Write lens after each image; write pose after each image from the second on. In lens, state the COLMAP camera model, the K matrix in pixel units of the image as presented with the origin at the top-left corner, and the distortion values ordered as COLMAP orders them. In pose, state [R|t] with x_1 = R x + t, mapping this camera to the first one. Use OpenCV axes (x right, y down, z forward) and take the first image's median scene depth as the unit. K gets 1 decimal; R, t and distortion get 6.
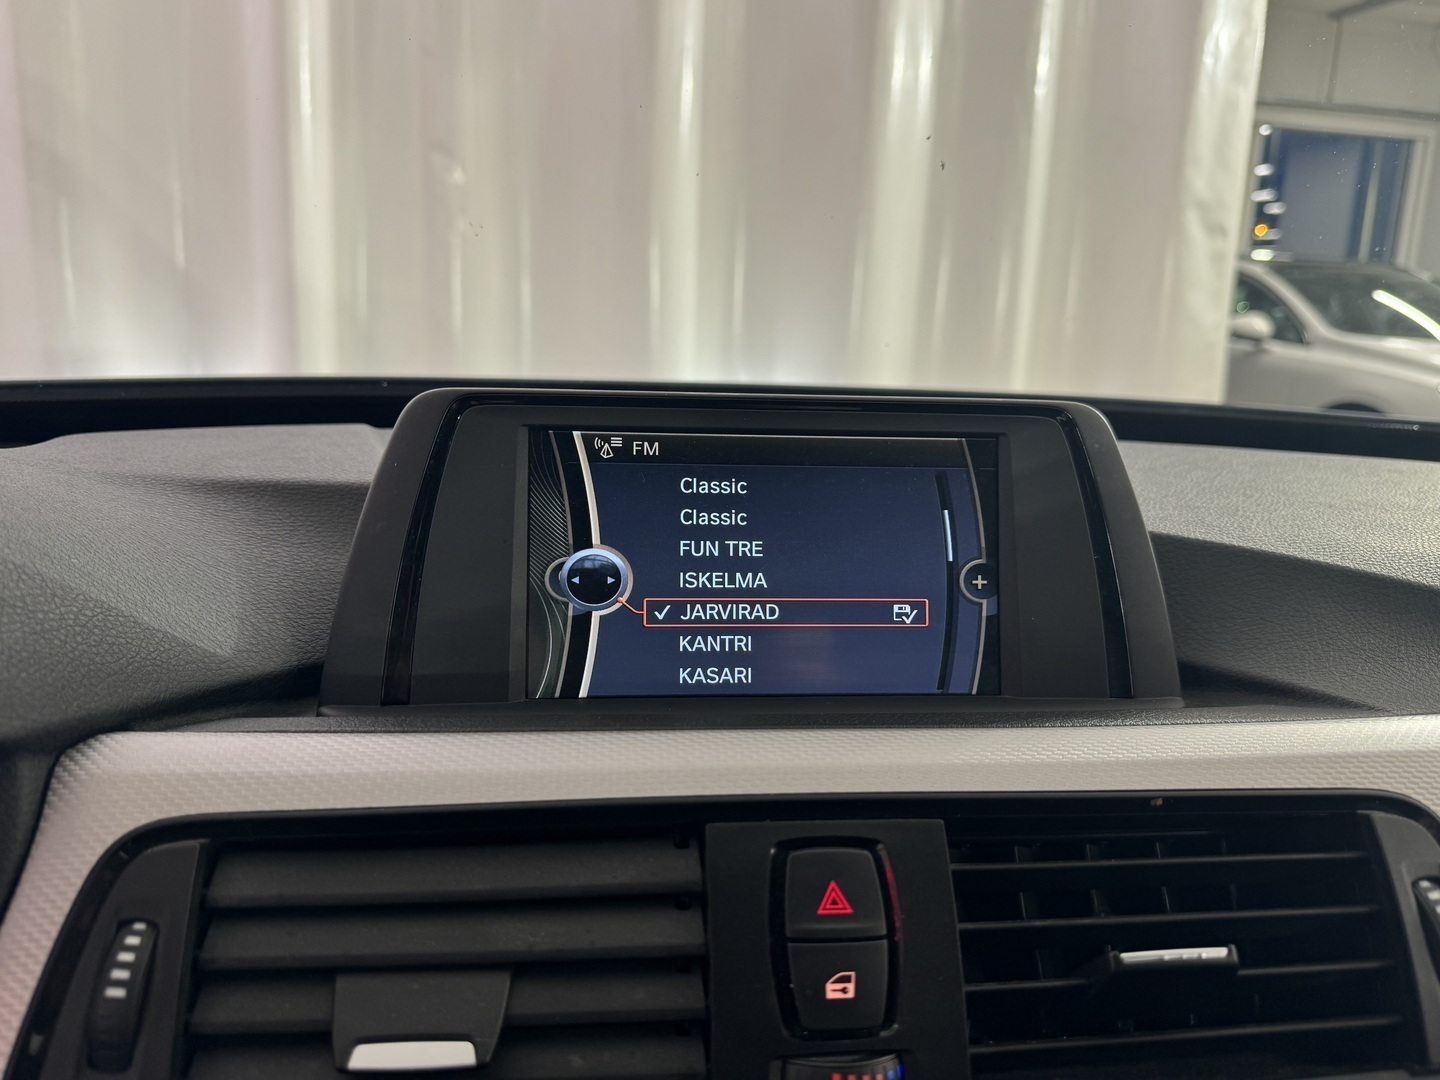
lens RADIAL K [[1073.8, 0, 720.0], [0, 1073.8, 540.0], [0, 0, 1]] dist [-0.001332, -0.008803]
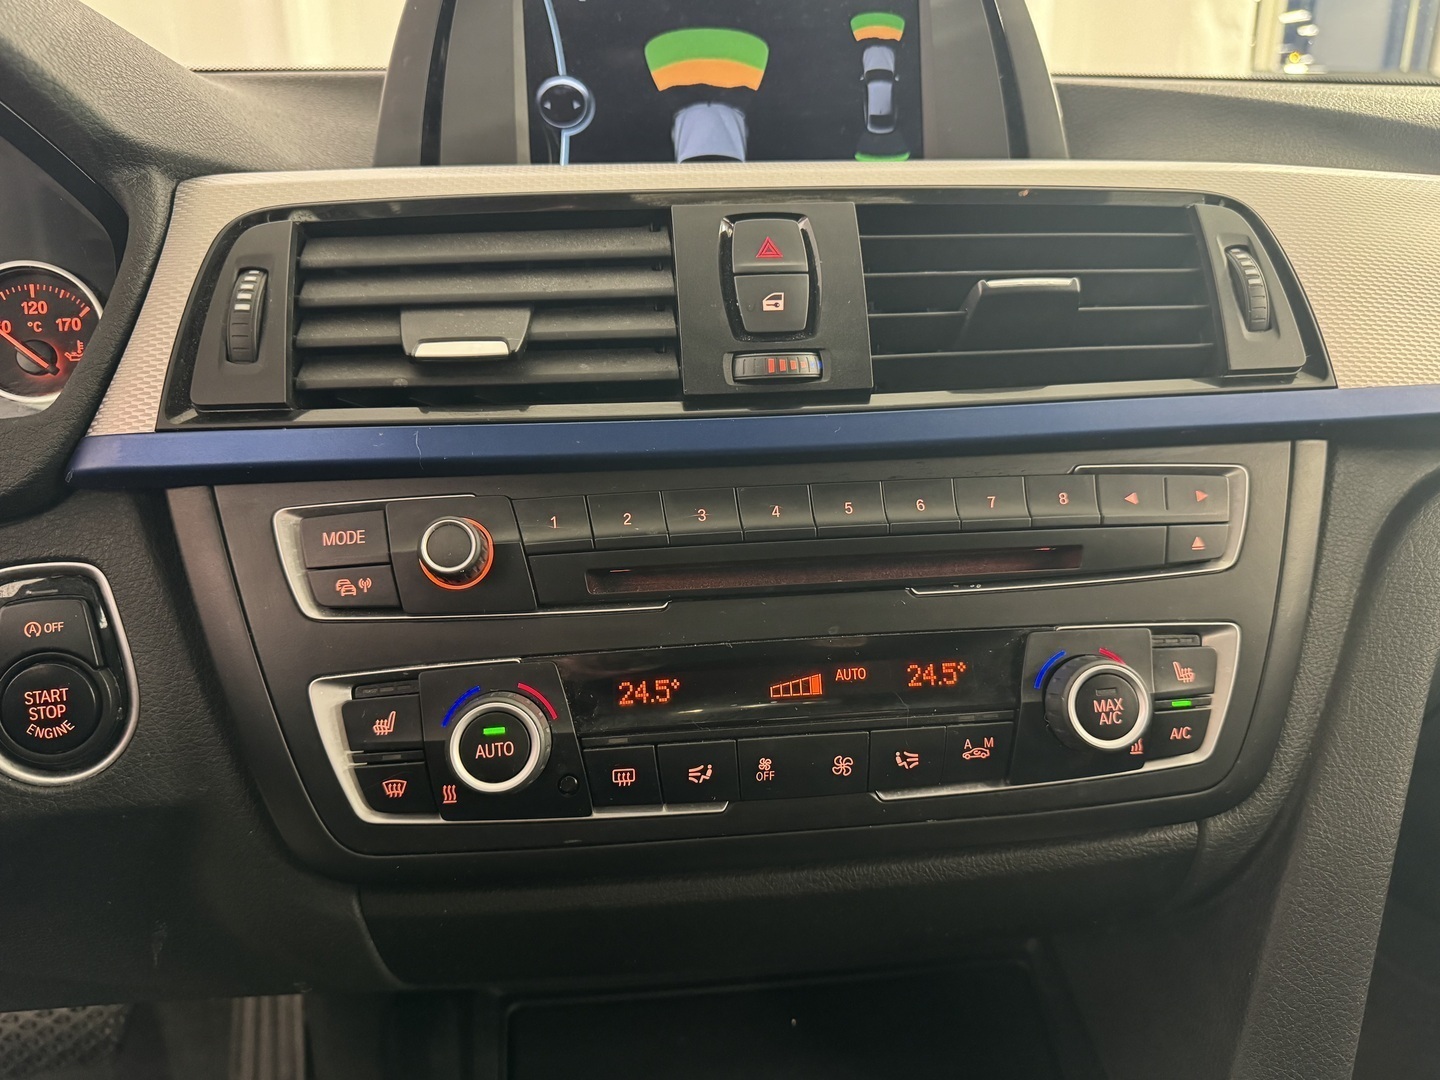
lens RADIAL K [[1099.1, 0, 720.0], [0, 1099.1, 540.0], [0, 0, 1]] dist [0.053695, -0.162616]
pose [[0.998949, -0.039620, -0.023067, 0.047635], [0.041964, 0.992818, 0.112037, 0.402411], [0.018462, -0.112887, 0.993436, -0.295837]]
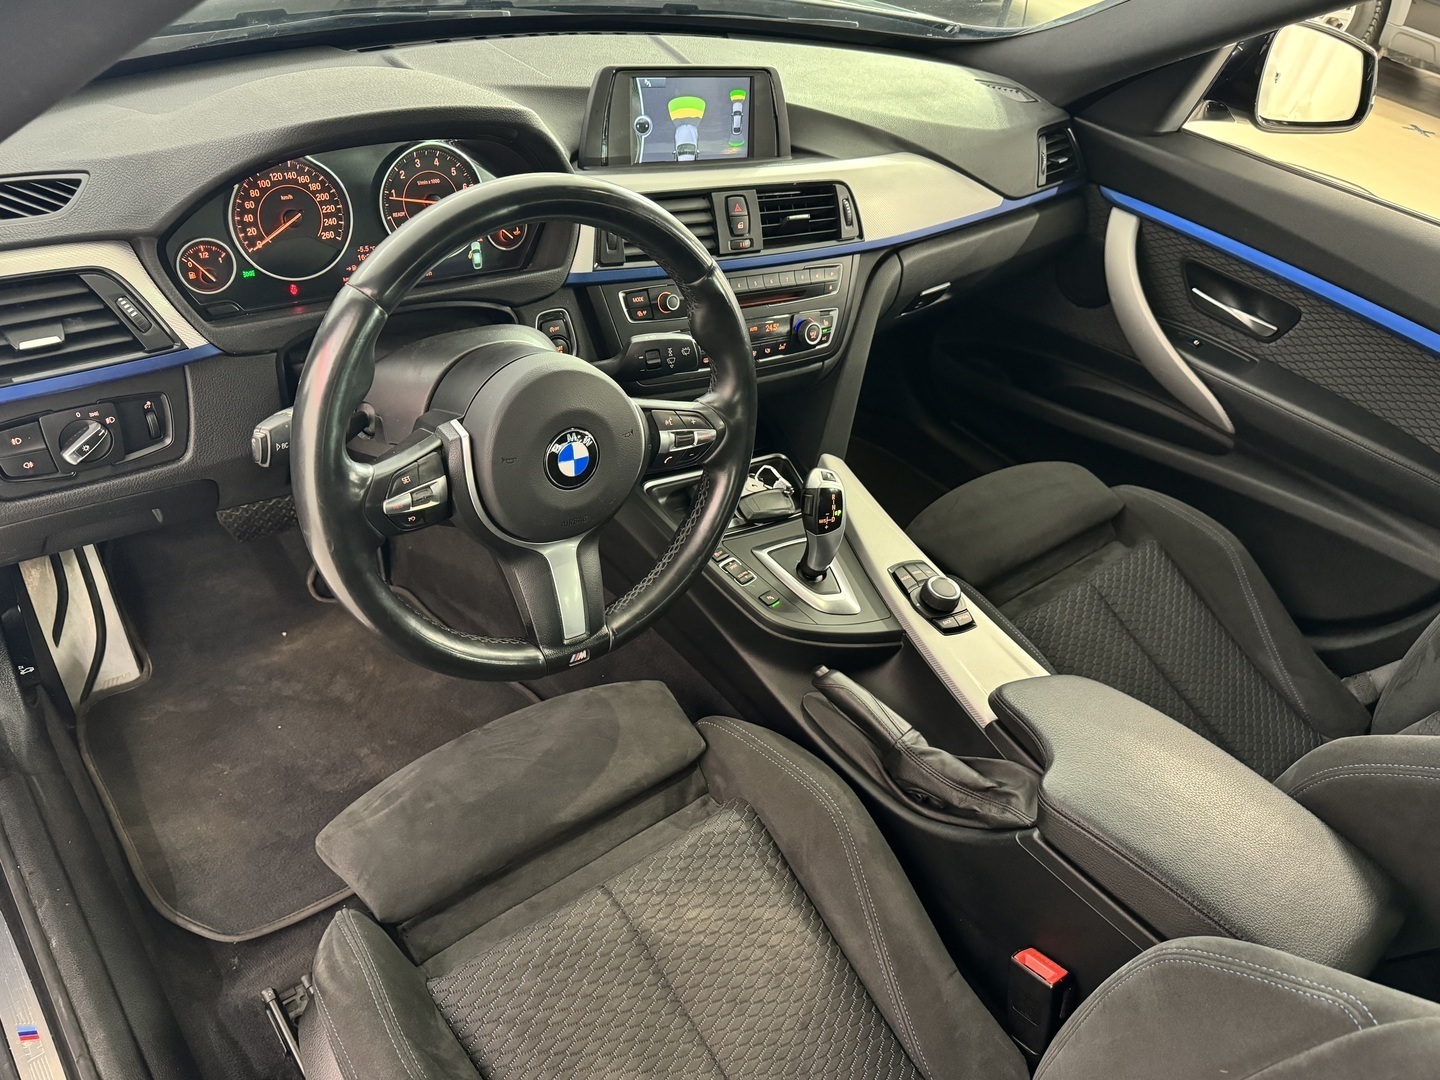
lens RADIAL K [[1083.0, 0, 723.9], [0, 1083.0, 600.2], [0, 0, 1]] dist [0.145852, -0.291446]
pose [[0.893121, -0.197242, 0.404265, -1.693424], [-0.044114, 0.855994, 0.515100, -0.510787], [-0.447648, -0.477880, 0.755805, -2.606991]]
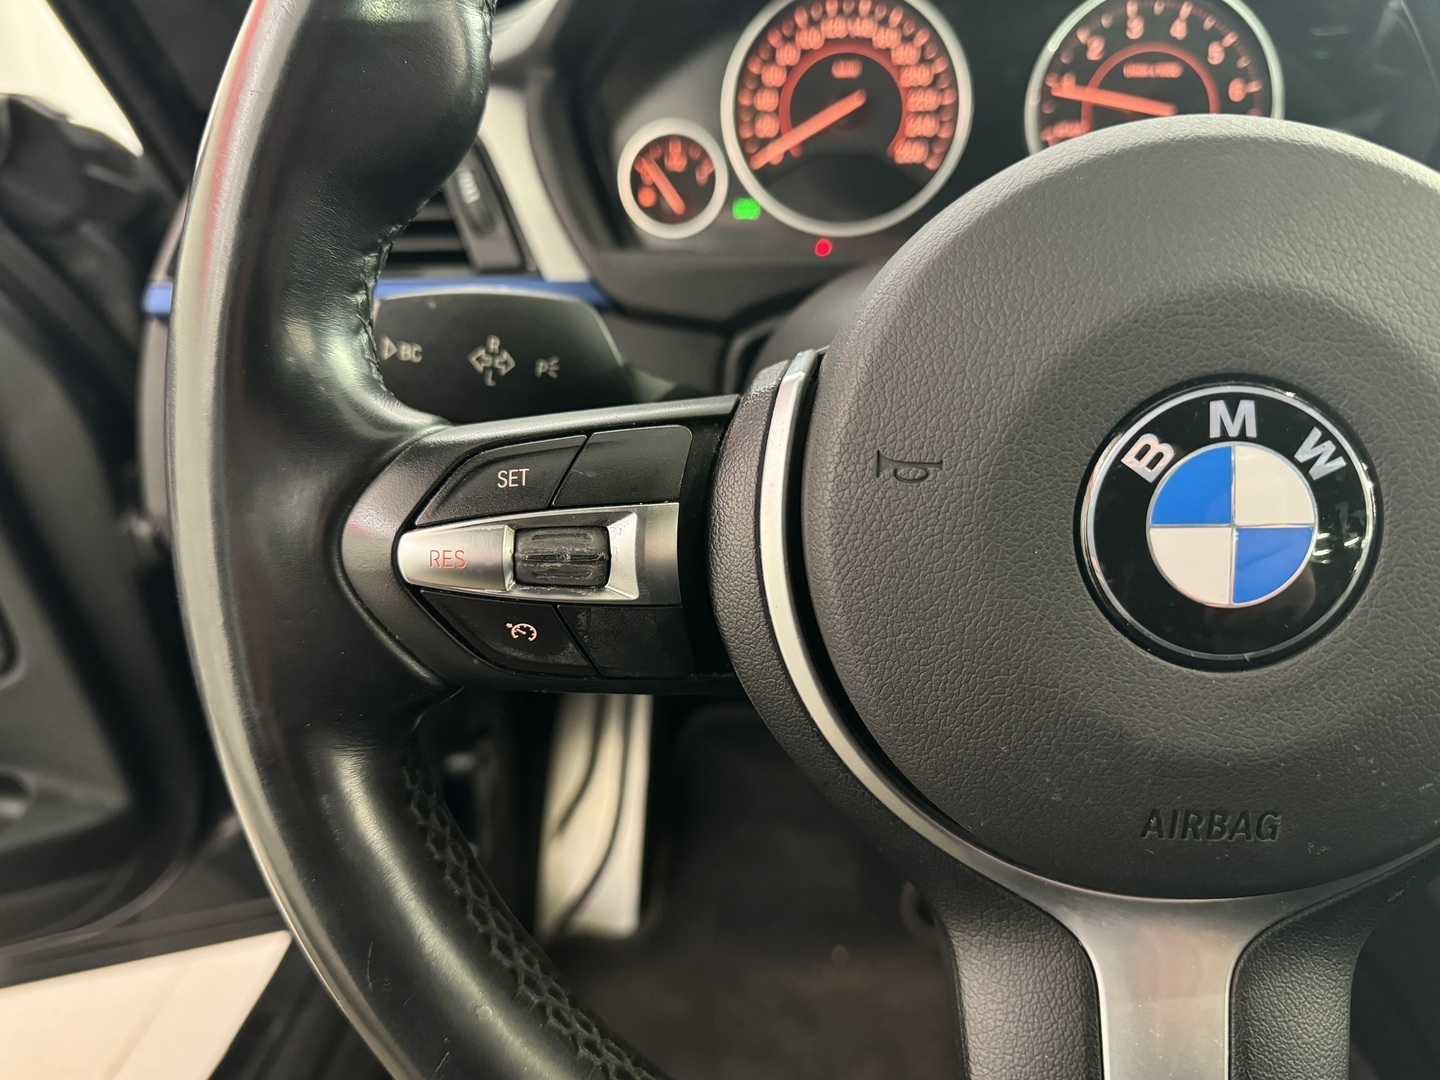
lens RADIAL K [[1069.2, 0, 763.6], [0, 1069.2, 535.4], [0, 0, 1]] dist [0.073961, -0.092857]
pose [[0.956007, 0.079263, -0.282432, -0.959961], [-0.016667, 0.975924, 0.217471, 0.453208], [0.292870, -0.203196, 0.934312, -0.895788]]
